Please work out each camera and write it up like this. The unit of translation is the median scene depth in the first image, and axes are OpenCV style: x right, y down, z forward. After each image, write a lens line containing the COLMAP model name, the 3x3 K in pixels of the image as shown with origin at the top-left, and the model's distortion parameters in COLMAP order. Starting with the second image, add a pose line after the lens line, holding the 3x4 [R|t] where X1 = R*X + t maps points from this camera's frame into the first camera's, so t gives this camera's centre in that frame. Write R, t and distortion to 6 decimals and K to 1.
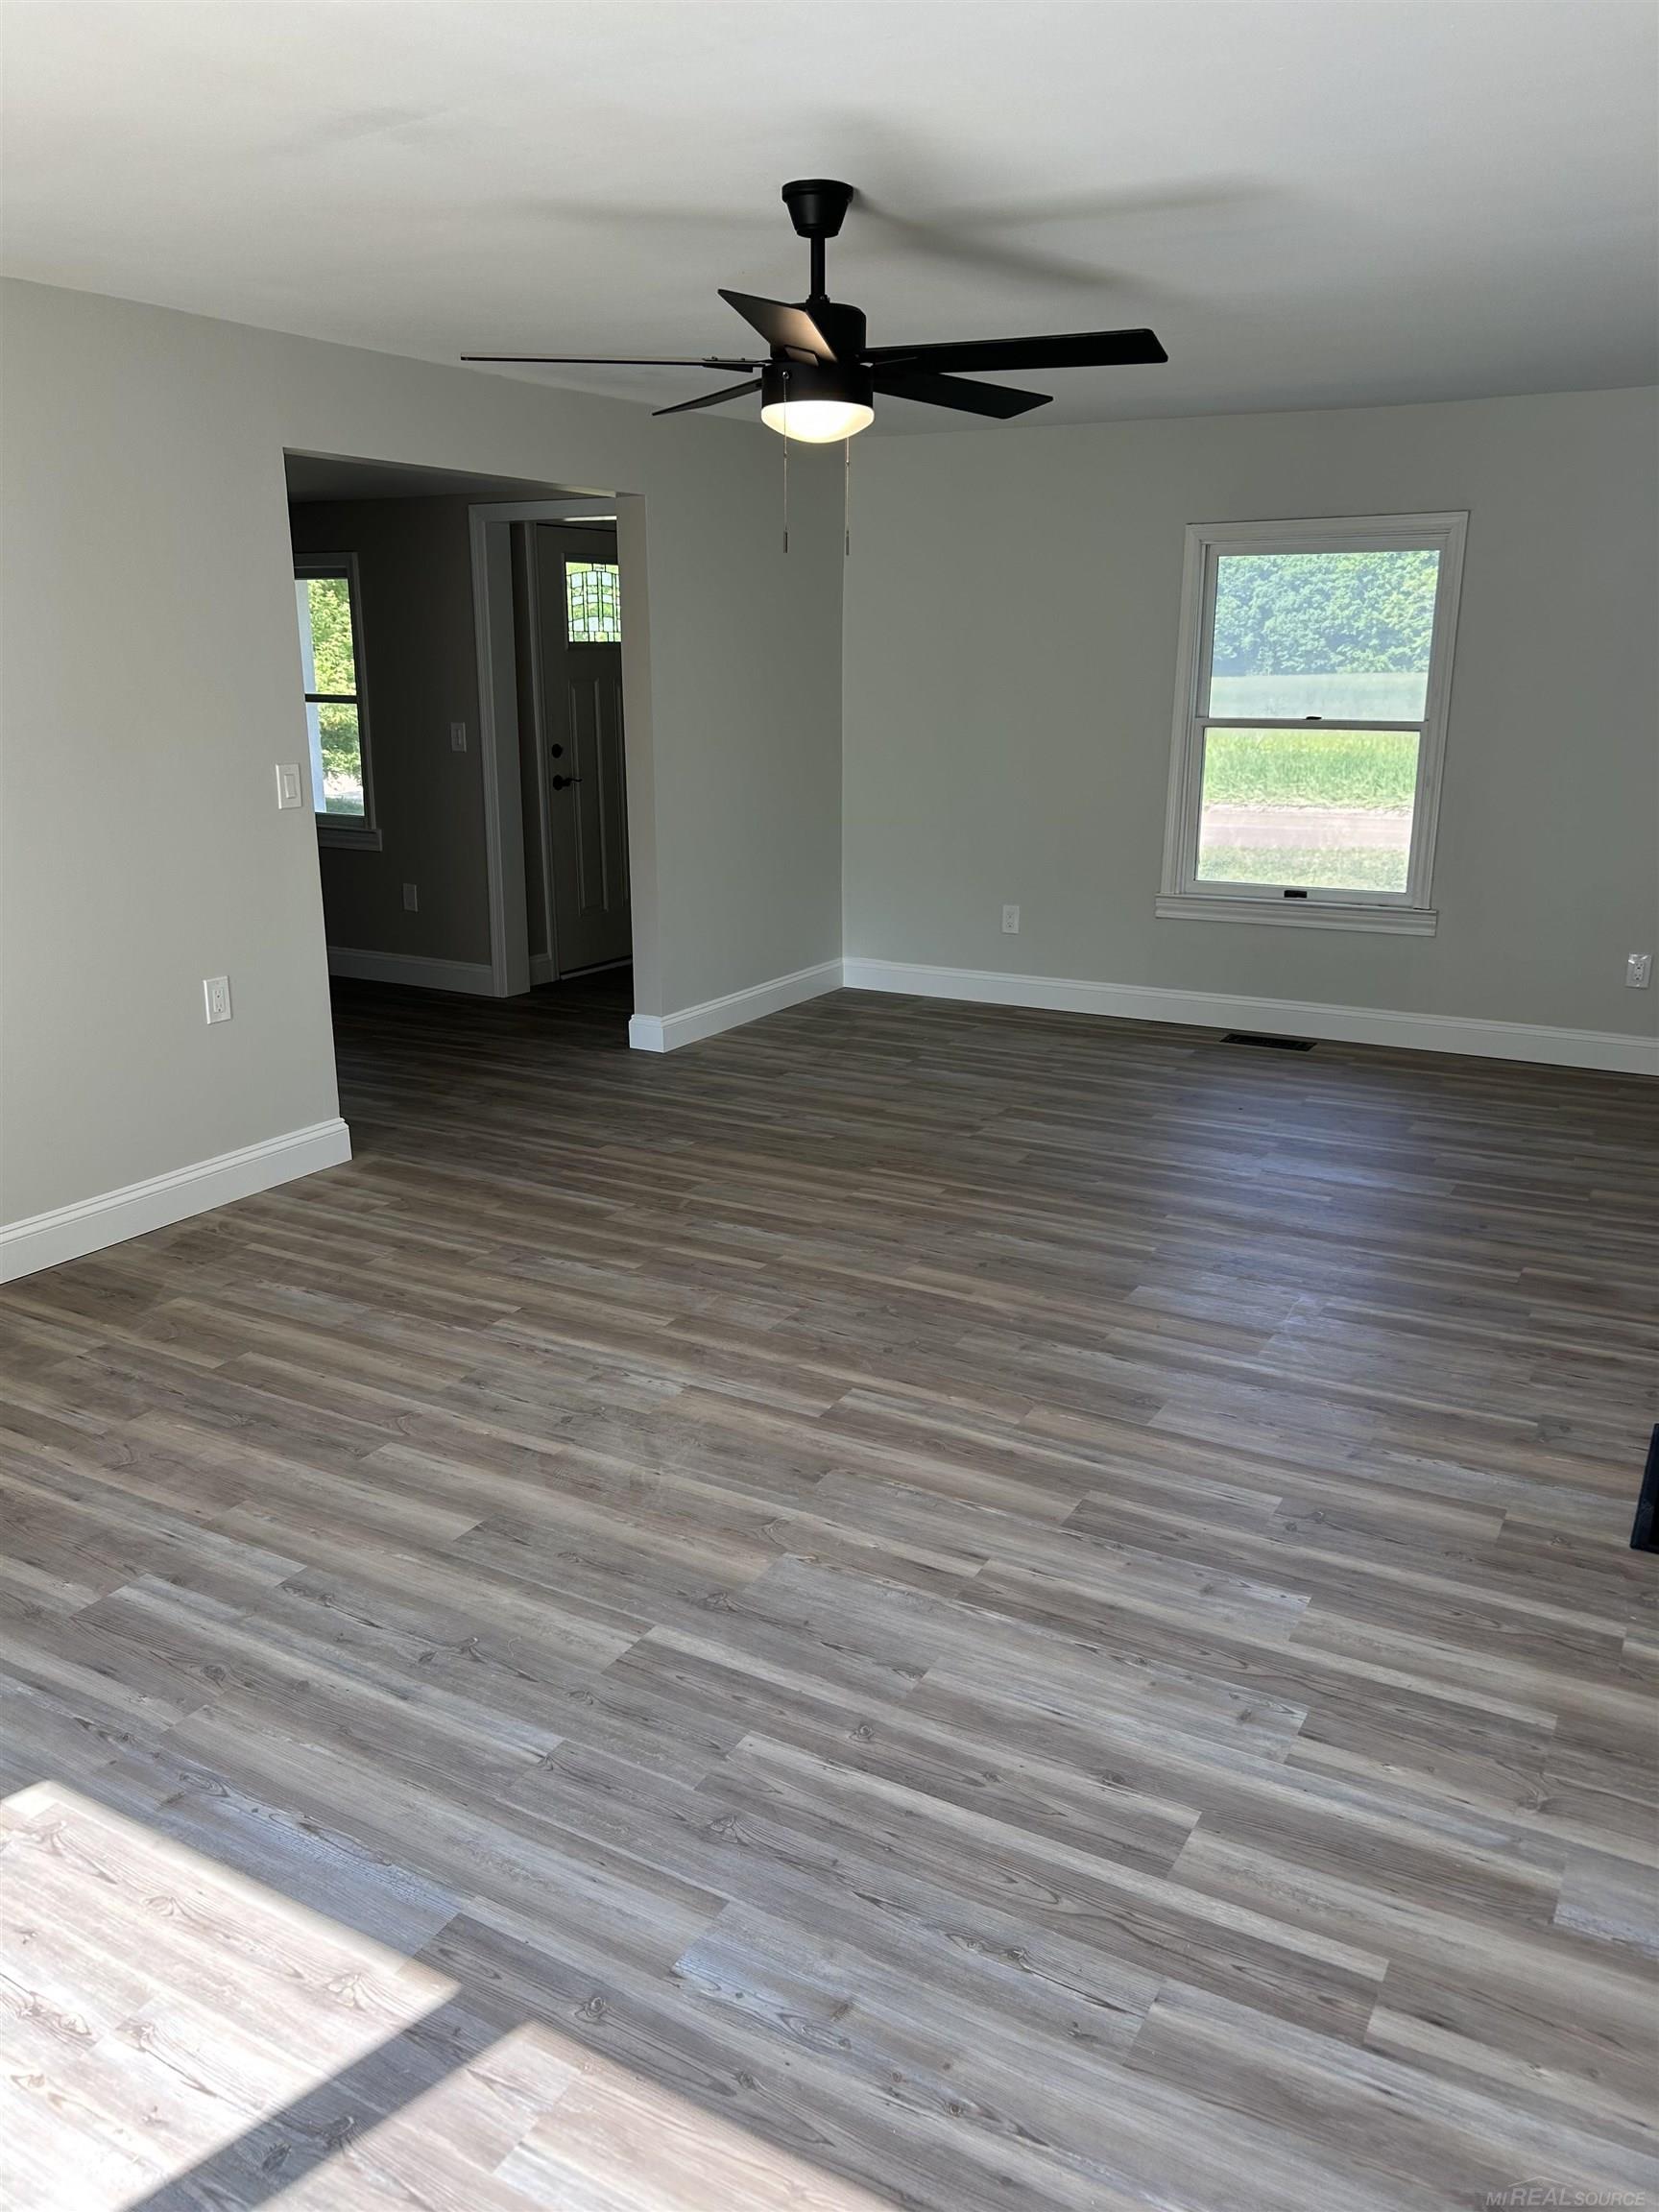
lens RADIAL K [[1665.9, 0, 829.5], [0, 1665.9, 1106.0], [0, 0, 1]] dist [0.066271, -0.128544]
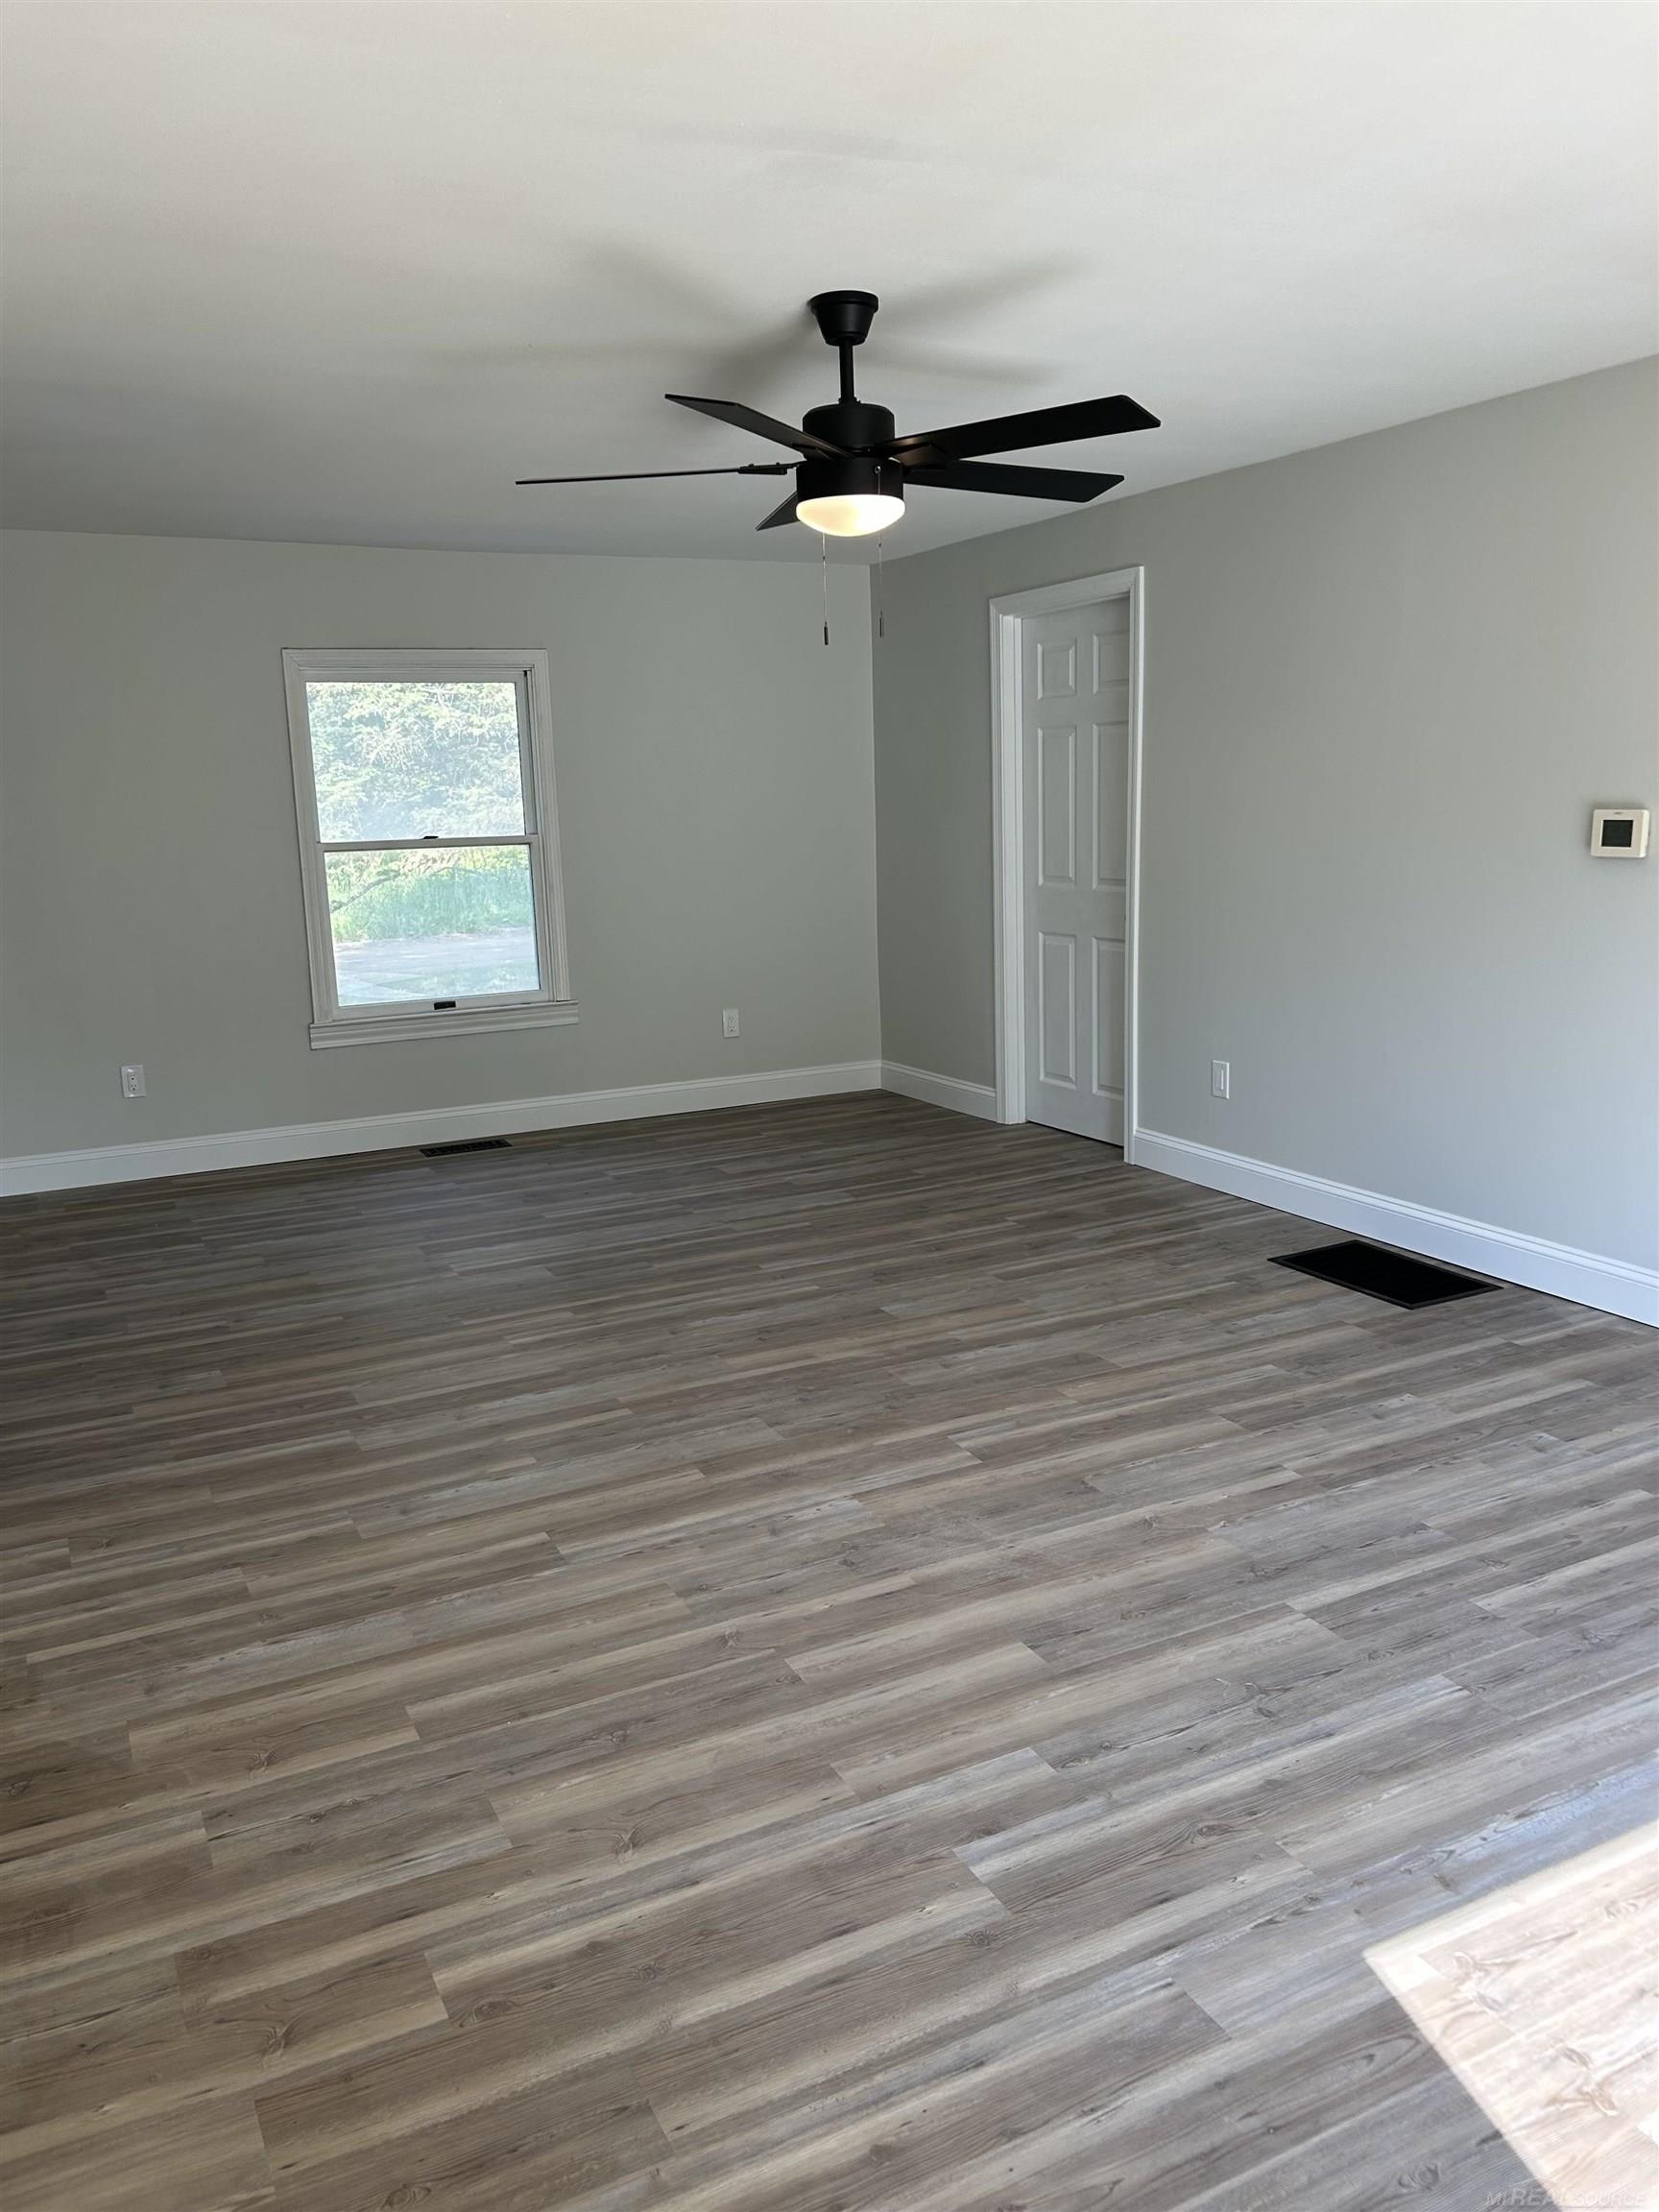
lens RADIAL K [[1665.9, 0, 829.5], [0, 1665.9, 1106.0], [0, 0, 1]] dist [0.066271, -0.128544]
pose [[0.545046, -0.176344, 0.819651, -0.849693], [0.252286, 0.966816, 0.040242, -0.089888], [-0.799548, 0.184853, 0.571448, 0.436034]]
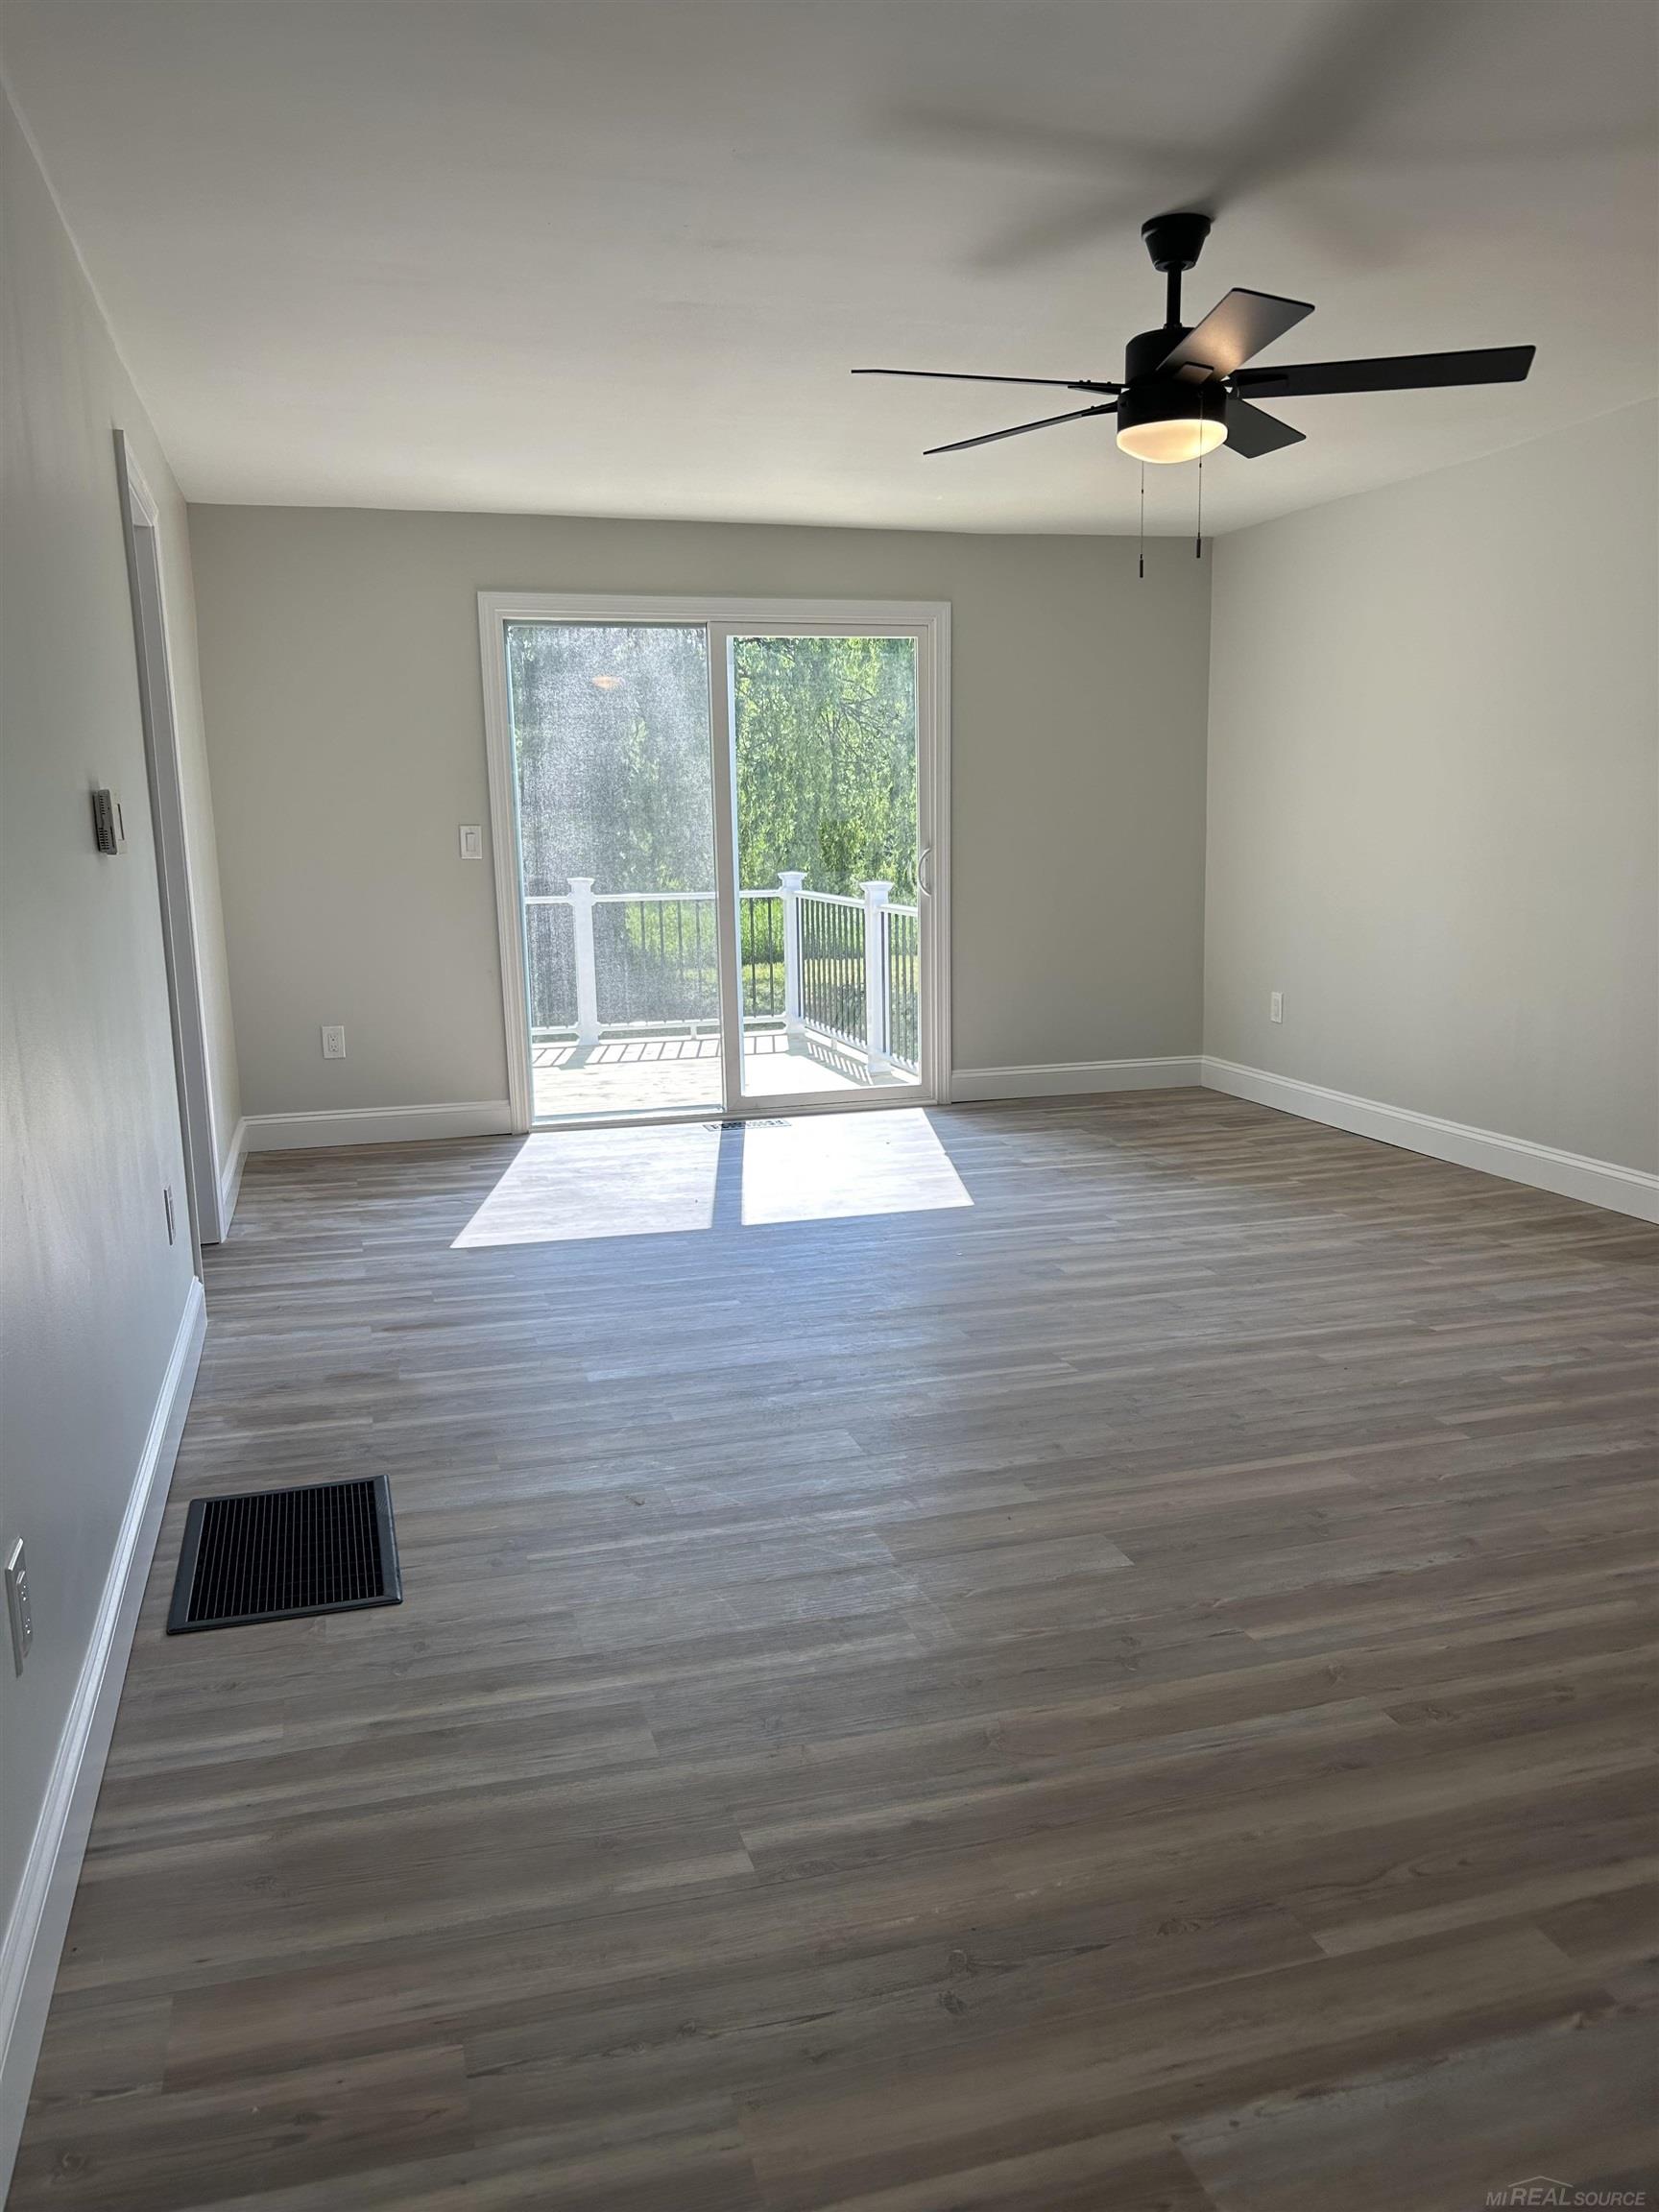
lens RADIAL K [[1665.9, 0, 829.5], [0, 1665.9, 1106.0], [0, 0, 1]] dist [0.066271, -0.128544]
pose [[-0.688210, 0.139965, -0.711883, 0.855545], [-0.174434, 0.920511, 0.349617, -0.325928], [0.704230, 0.364787, -0.609090, 1.488737]]
